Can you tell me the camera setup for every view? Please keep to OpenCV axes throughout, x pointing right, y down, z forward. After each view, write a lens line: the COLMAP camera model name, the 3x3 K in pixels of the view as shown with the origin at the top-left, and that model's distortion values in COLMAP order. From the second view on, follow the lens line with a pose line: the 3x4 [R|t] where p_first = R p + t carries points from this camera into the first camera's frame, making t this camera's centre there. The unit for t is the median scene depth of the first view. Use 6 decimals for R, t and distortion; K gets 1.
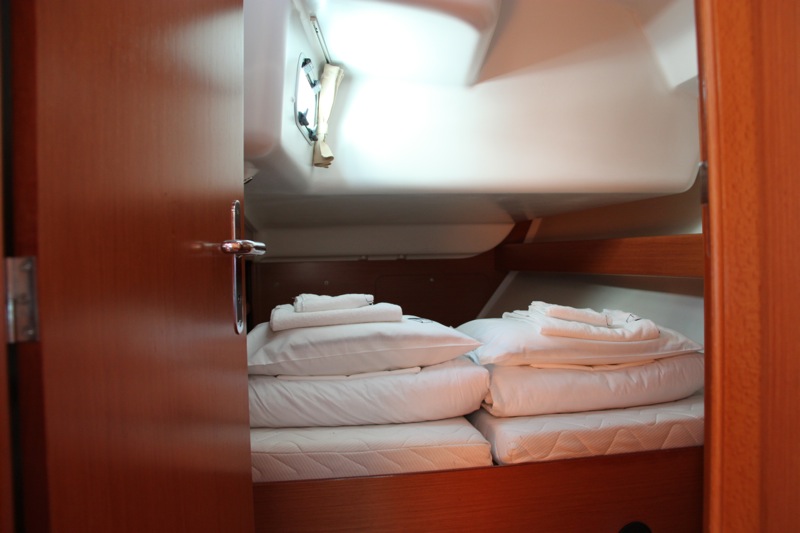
lens RADIAL K [[673.2, 0, 407.5], [0, 673.2, 271.1], [0, 0, 1]] dist [-0.178395, 0.135828]
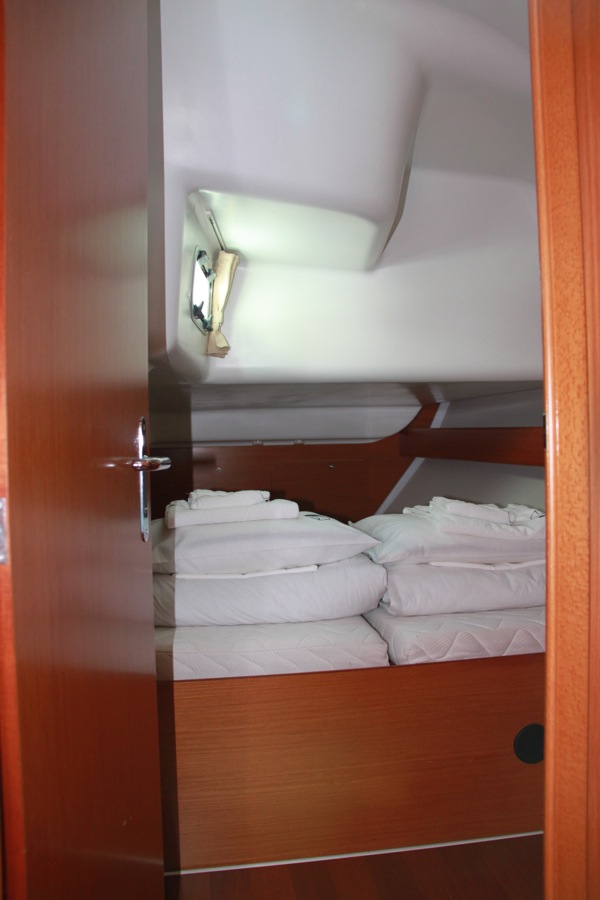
lens RADIAL K [[763.7, 0, 294.9], [0, 763.7, 445.4], [0, 0, 1]] dist [-0.155881, 0.109367]
pose [[0.999863, 0.000637, -0.016518, 0.005036], [-0.000646, 1.000000, -0.000564, -0.035011], [0.016518, 0.000575, 0.999863, -0.128430]]
